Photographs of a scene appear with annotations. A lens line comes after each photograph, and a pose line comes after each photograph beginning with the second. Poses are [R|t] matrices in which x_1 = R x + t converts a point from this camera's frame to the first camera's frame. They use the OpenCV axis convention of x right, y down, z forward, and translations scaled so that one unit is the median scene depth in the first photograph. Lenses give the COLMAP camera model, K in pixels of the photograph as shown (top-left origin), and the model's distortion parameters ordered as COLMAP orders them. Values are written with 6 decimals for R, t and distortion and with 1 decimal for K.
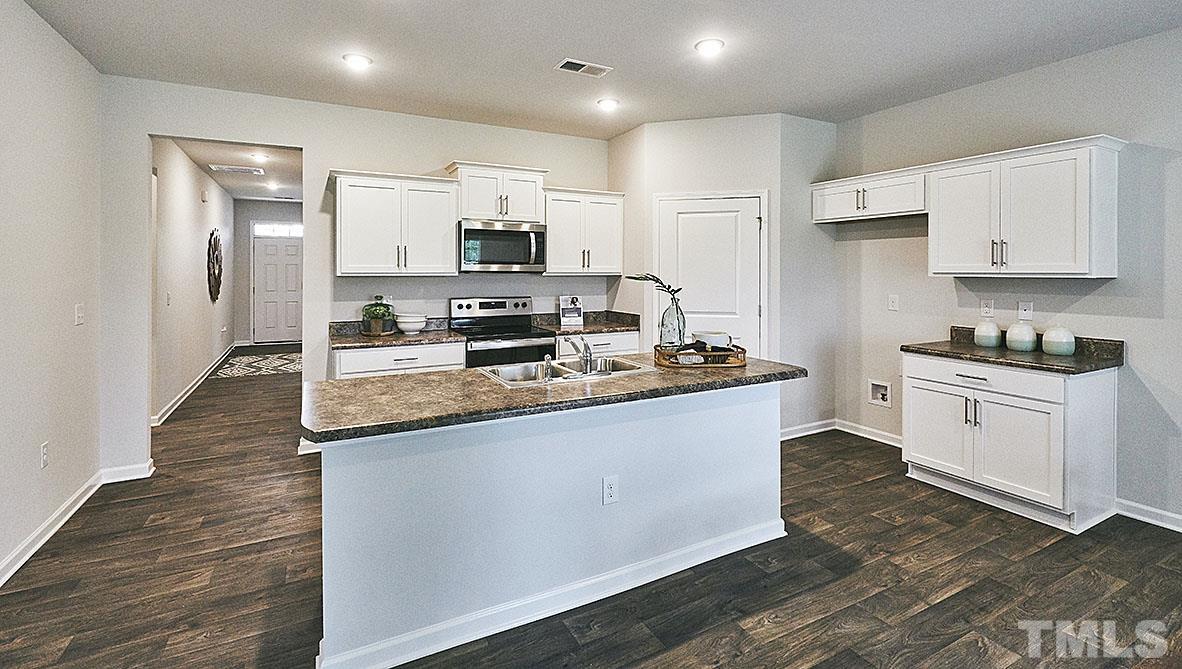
lens RADIAL K [[530.4, 0, 598.7], [0, 530.4, 272.5], [0, 0, 1]] dist [0.003139, -0.000727]
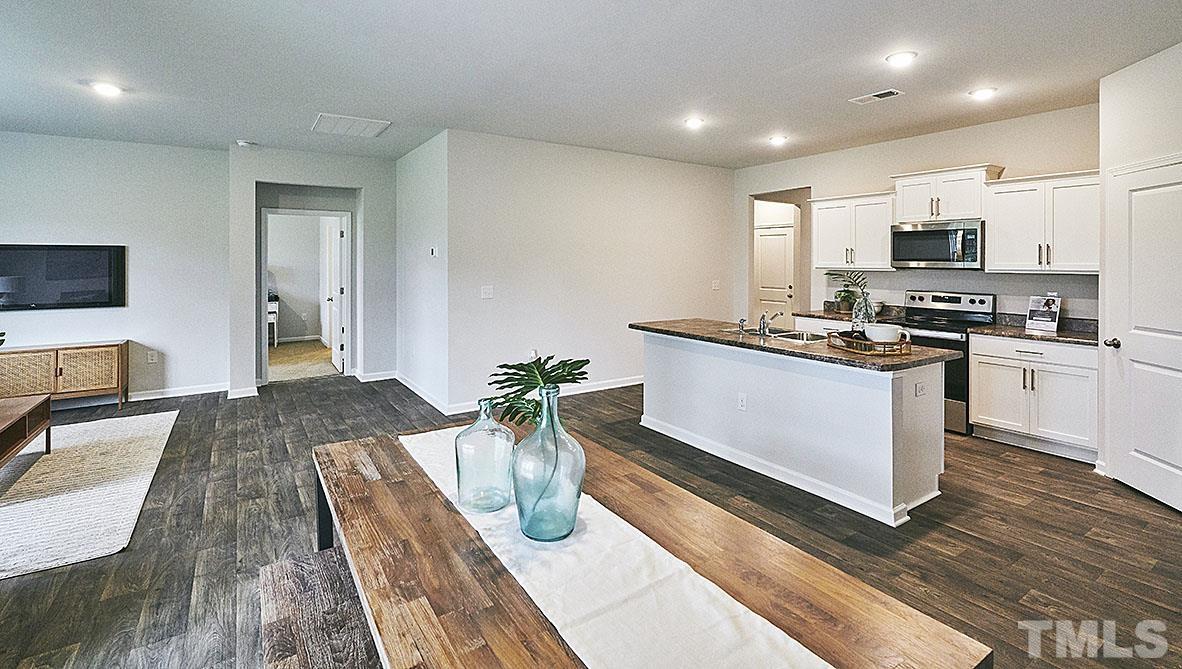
lens RADIAL K [[530.4, 0, 591.8], [0, 530.4, 258.6], [0, 0, 1]] dist [0.003139, -0.000727]
pose [[0.091374, -0.006082, -0.995798, 0.828490], [-0.006622, 0.999956, -0.006715, -0.008847], [0.995795, 0.007208, 0.091330, 0.199927]]
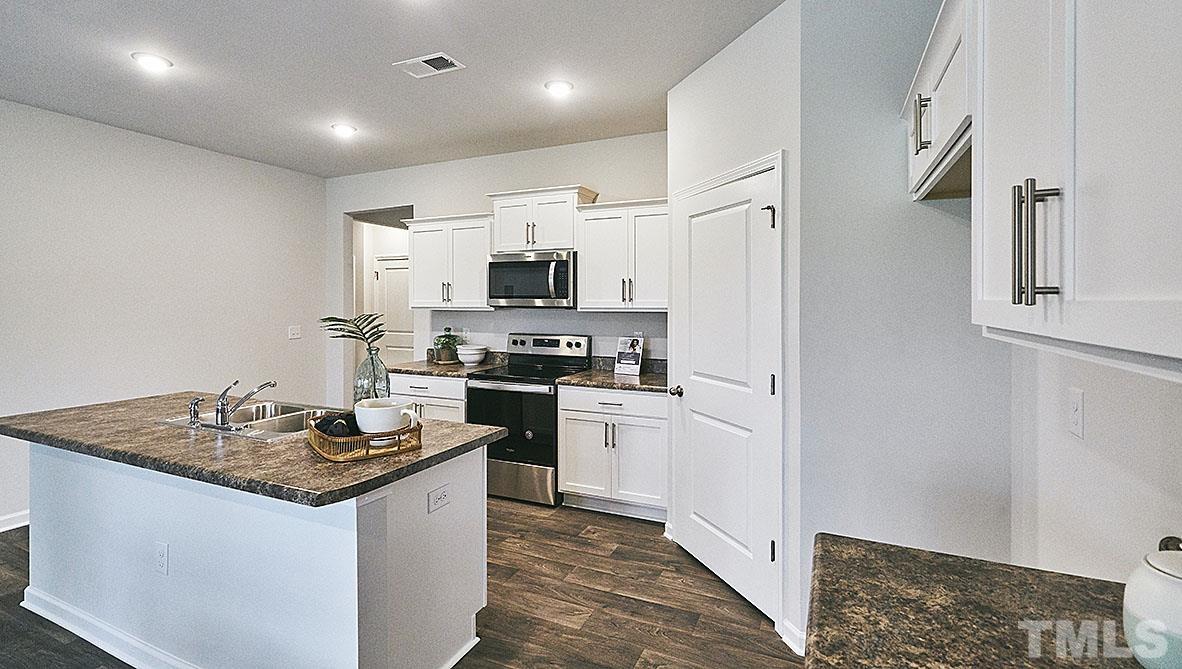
lens RADIAL K [[530.4, 0, 597.7], [0, 530.4, 298.9], [0, 0, 1]] dist [0.003139, -0.000727]
pose [[0.606274, -0.004334, -0.795244, 0.603960], [0.000942, 0.999988, -0.004732, -0.010133], [0.795255, 0.002120, 0.606271, 0.535417]]
